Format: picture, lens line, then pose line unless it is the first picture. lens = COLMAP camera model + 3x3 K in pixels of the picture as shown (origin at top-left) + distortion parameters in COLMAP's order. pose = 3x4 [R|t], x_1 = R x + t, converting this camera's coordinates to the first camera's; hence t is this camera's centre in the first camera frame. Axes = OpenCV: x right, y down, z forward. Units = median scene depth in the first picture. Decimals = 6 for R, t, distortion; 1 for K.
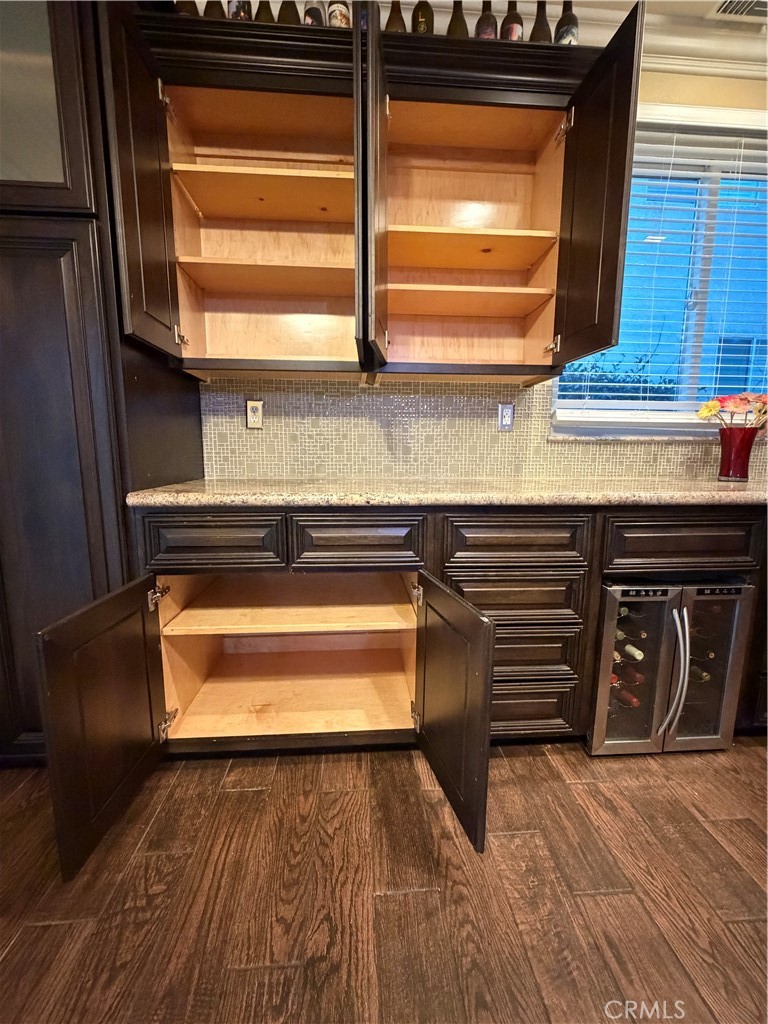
lens RADIAL K [[406.7, 0, 383.3], [0, 406.7, 512.4], [0, 0, 1]] dist [0.000865, 0.000127]
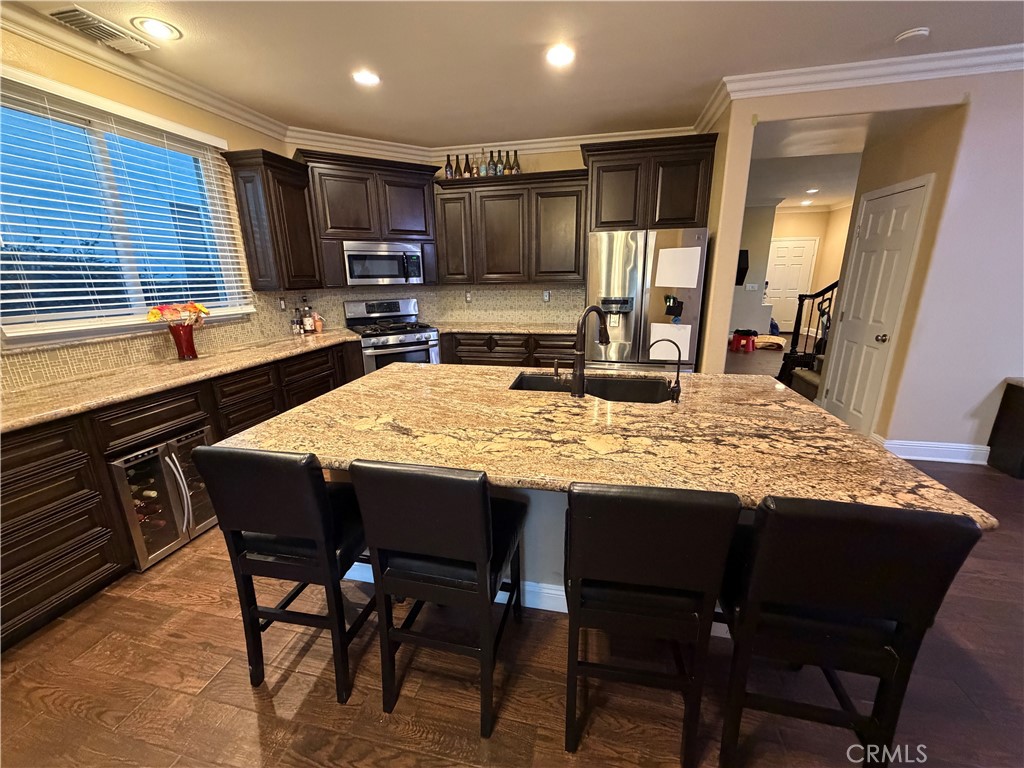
lens RADIAL K [[406.7, 0, 509.4], [0, 406.7, 382.9], [0, 0, 1]] dist [0.000865, 0.000127]
pose [[0.283223, -0.258104, 0.923670, -0.303480], [0.158559, 0.962454, 0.220323, -0.179159], [-0.945856, 0.084055, 0.313514, -0.794429]]
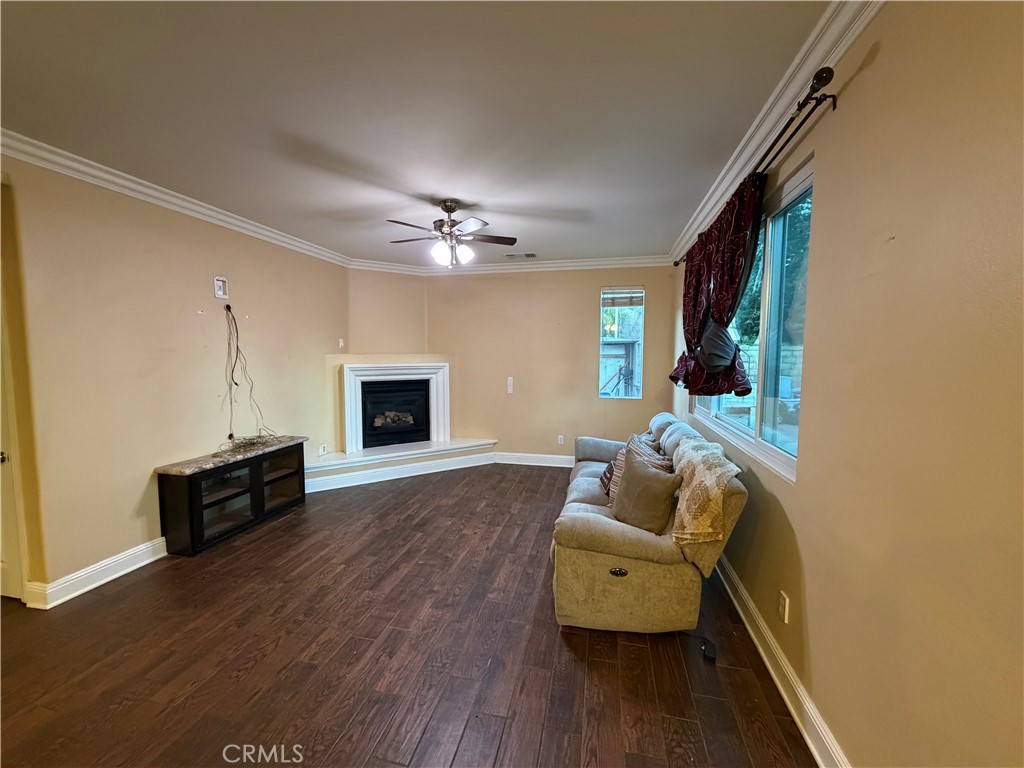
lens RADIAL K [[406.7, 0, 509.9], [0, 406.7, 383.7], [0, 0, 1]] dist [0.000865, 0.000127]
pose [[-0.956810, -0.034214, 0.288694, -0.216920], [0.031943, 0.974664, 0.221380, -0.184280], [-0.288954, 0.221040, -0.931475, -0.926364]]
